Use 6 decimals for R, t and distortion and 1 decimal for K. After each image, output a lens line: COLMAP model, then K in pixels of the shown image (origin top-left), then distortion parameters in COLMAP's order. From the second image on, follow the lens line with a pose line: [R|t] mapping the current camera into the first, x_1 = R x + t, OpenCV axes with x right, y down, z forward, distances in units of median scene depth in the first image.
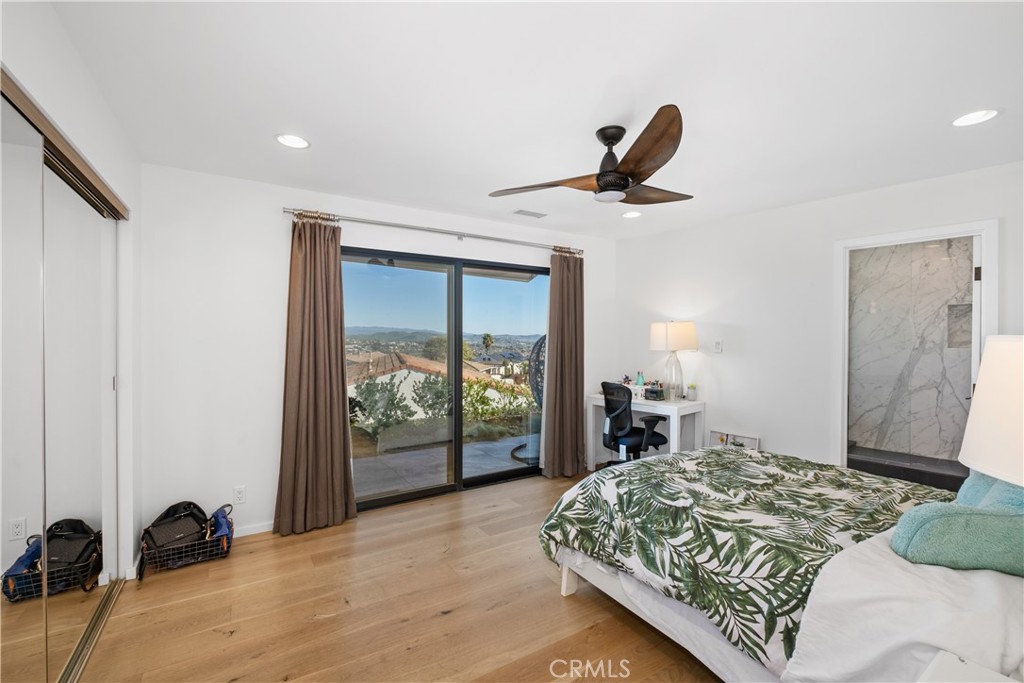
lens RADIAL K [[442.2, 0, 513.0], [0, 442.2, 339.4], [0, 0, 1]] dist [-0.005448, 0.000180]
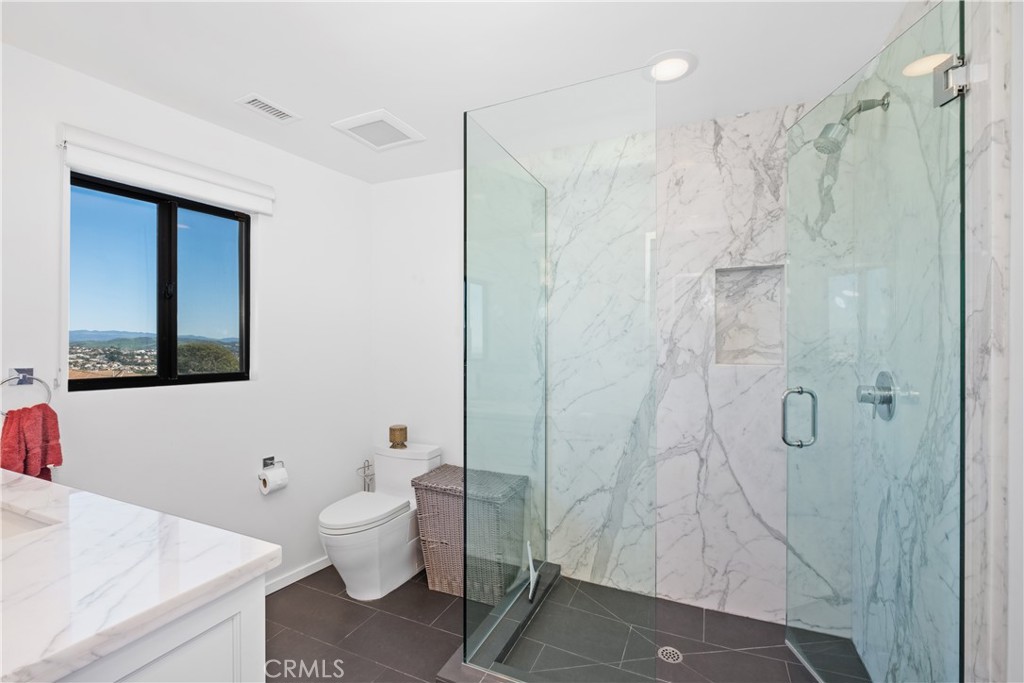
lens RADIAL K [[442.2, 0, 505.7], [0, 442.2, 343.1], [0, 0, 1]] dist [-0.005448, 0.000180]
pose [[0.937674, -0.001327, 0.347515, 0.604537], [0.003523, 0.999978, -0.005688, 0.000183], [-0.347499, 0.006558, 0.937657, 0.625290]]
